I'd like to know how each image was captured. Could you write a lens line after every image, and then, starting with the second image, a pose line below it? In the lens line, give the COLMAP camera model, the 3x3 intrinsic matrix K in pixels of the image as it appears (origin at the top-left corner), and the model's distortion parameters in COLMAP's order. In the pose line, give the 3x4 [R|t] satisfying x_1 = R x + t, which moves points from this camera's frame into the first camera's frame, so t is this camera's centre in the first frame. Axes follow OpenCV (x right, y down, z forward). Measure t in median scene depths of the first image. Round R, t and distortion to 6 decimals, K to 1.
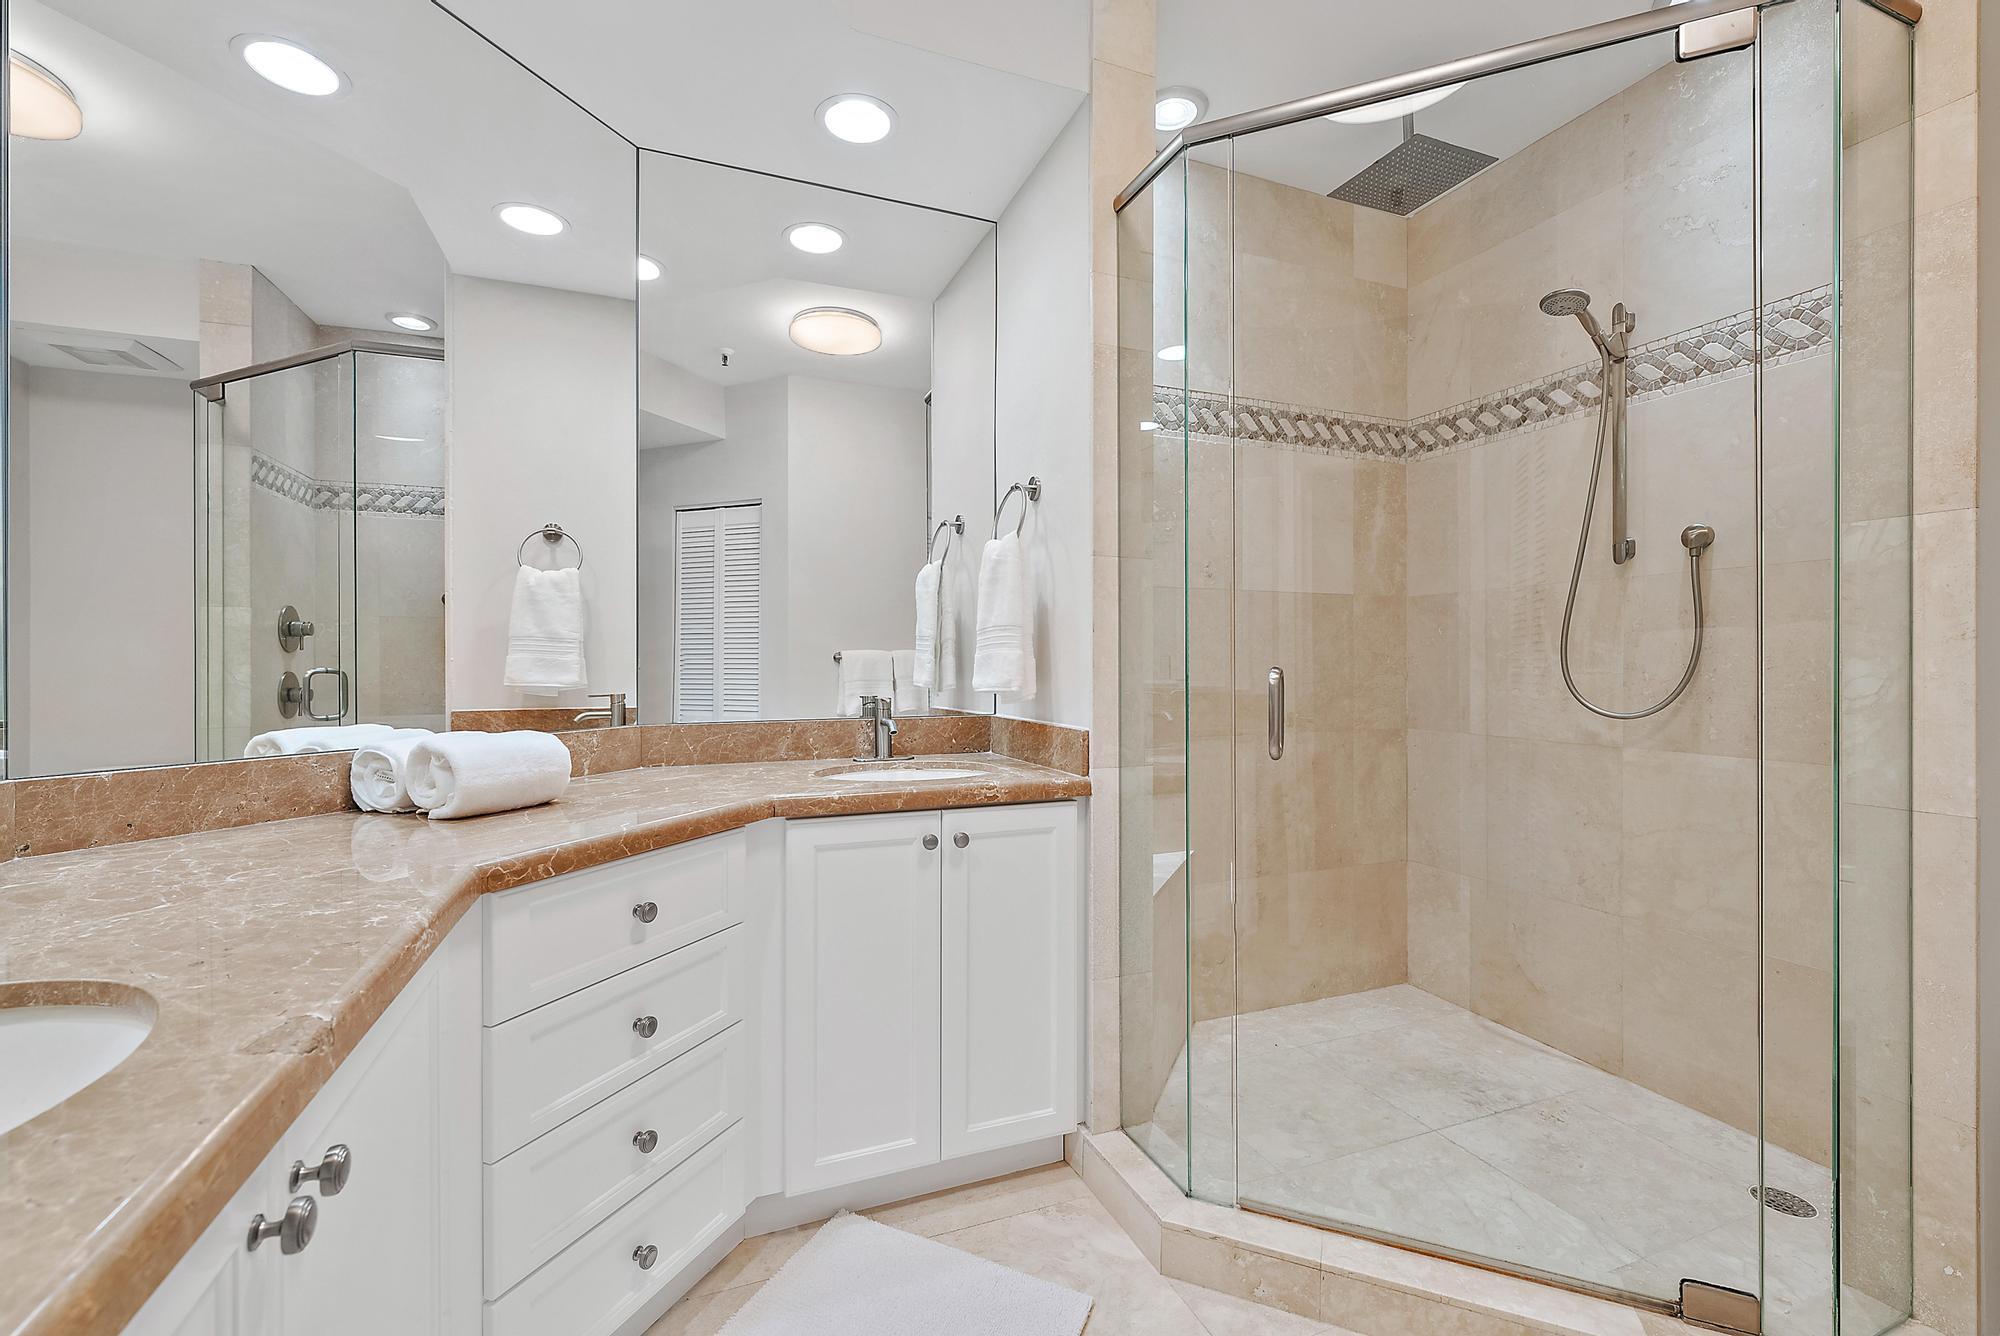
lens RADIAL K [[844.7, 0, 1002.3], [0, 844.7, 661.6], [0, 0, 1]] dist [0.000960, -0.000852]
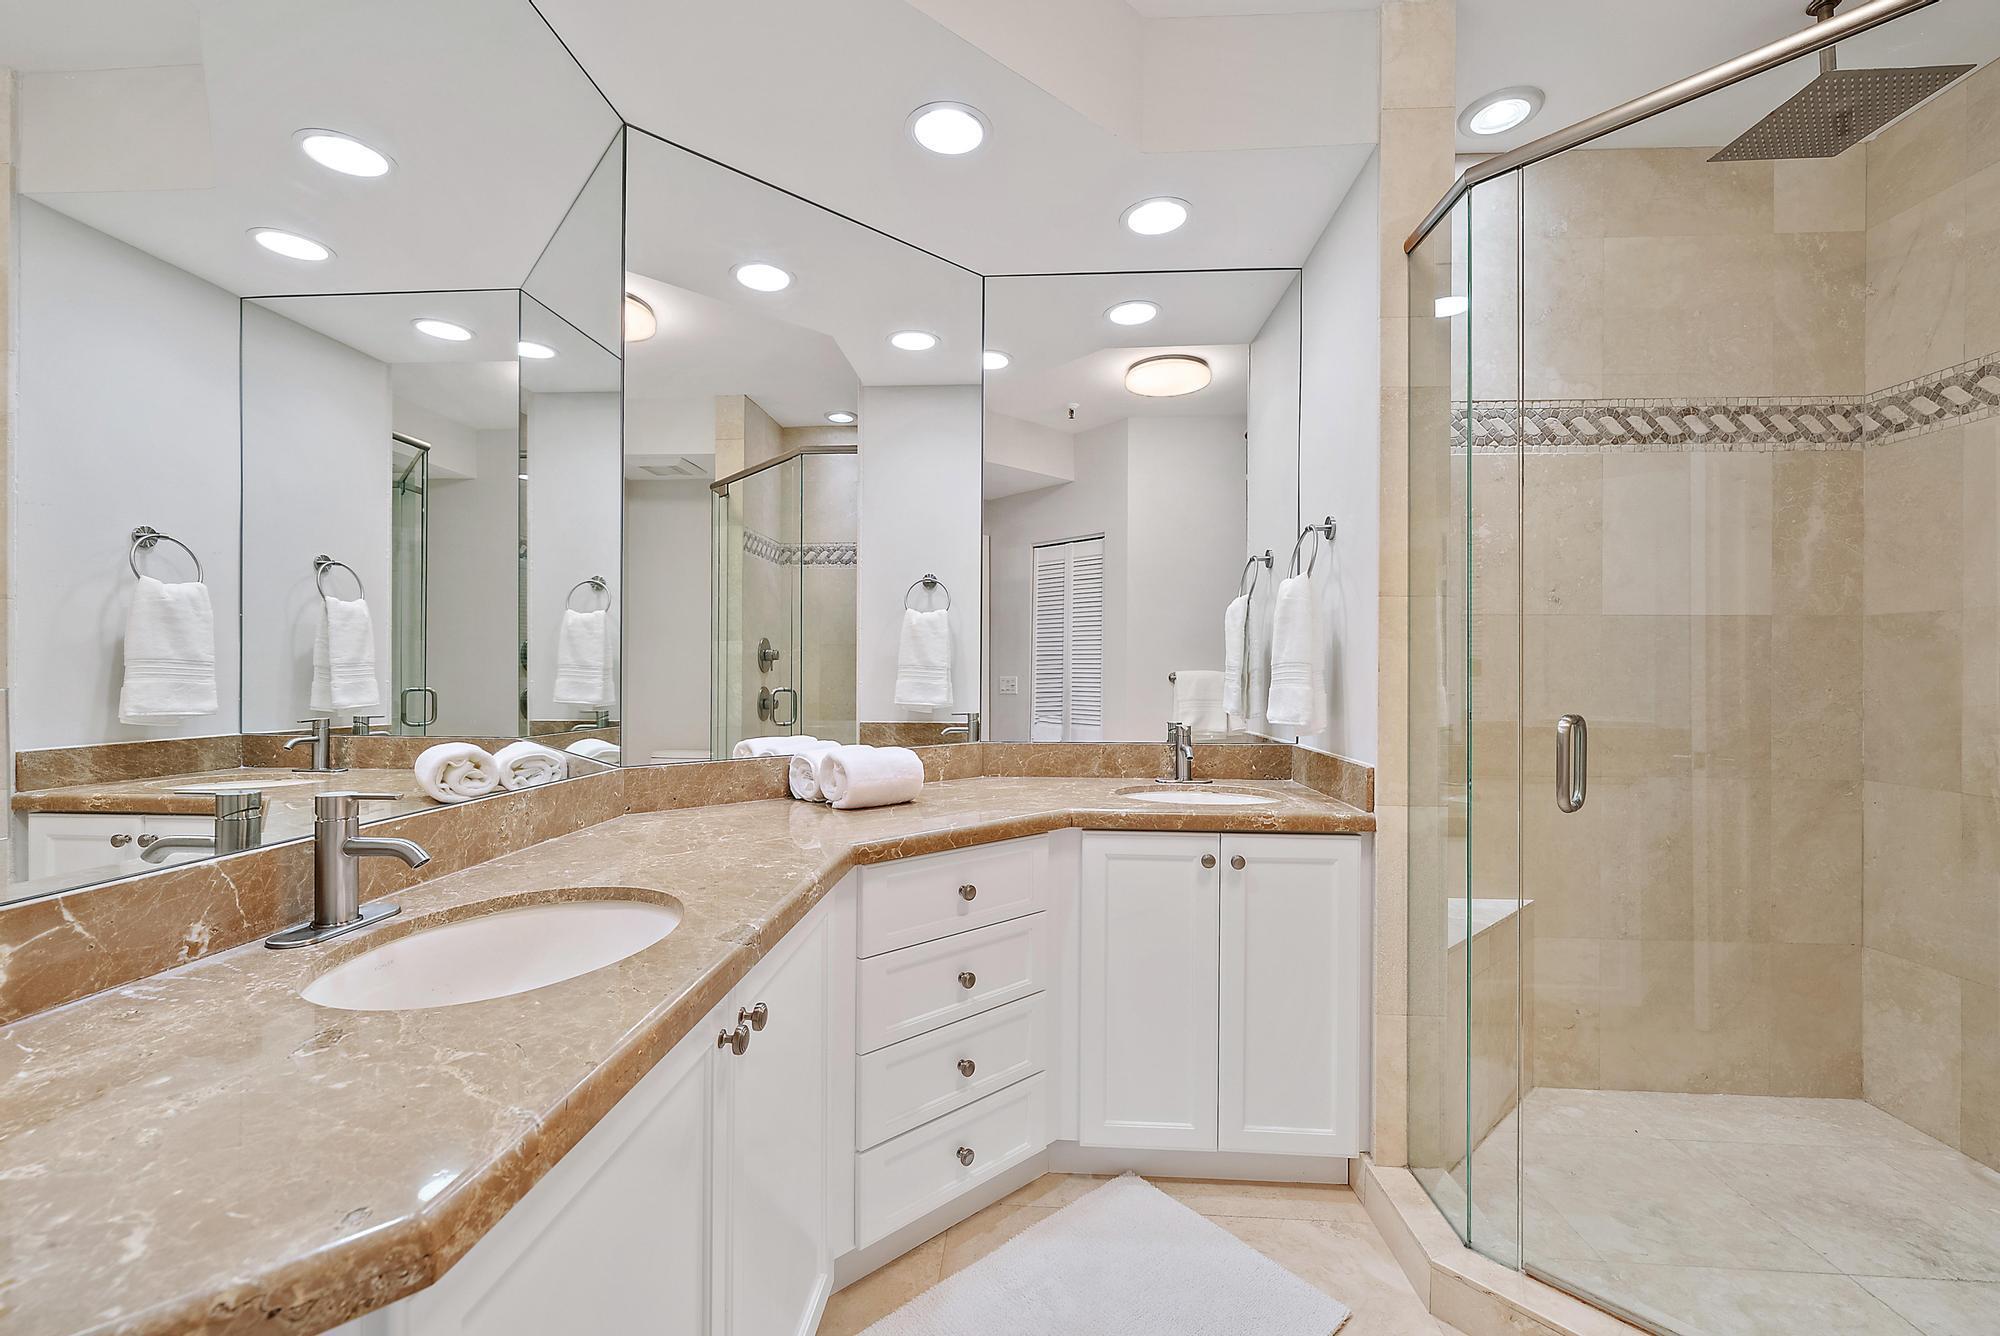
lens RADIAL K [[844.7, 0, 994.7], [0, 844.7, 663.4], [0, 0, 1]] dist [0.000960, -0.000852]
pose [[0.903256, 0.003680, -0.429087, 0.114515], [-0.005563, 0.999980, -0.003134, -0.034925], [0.429066, 0.005218, 0.903258, -0.106792]]
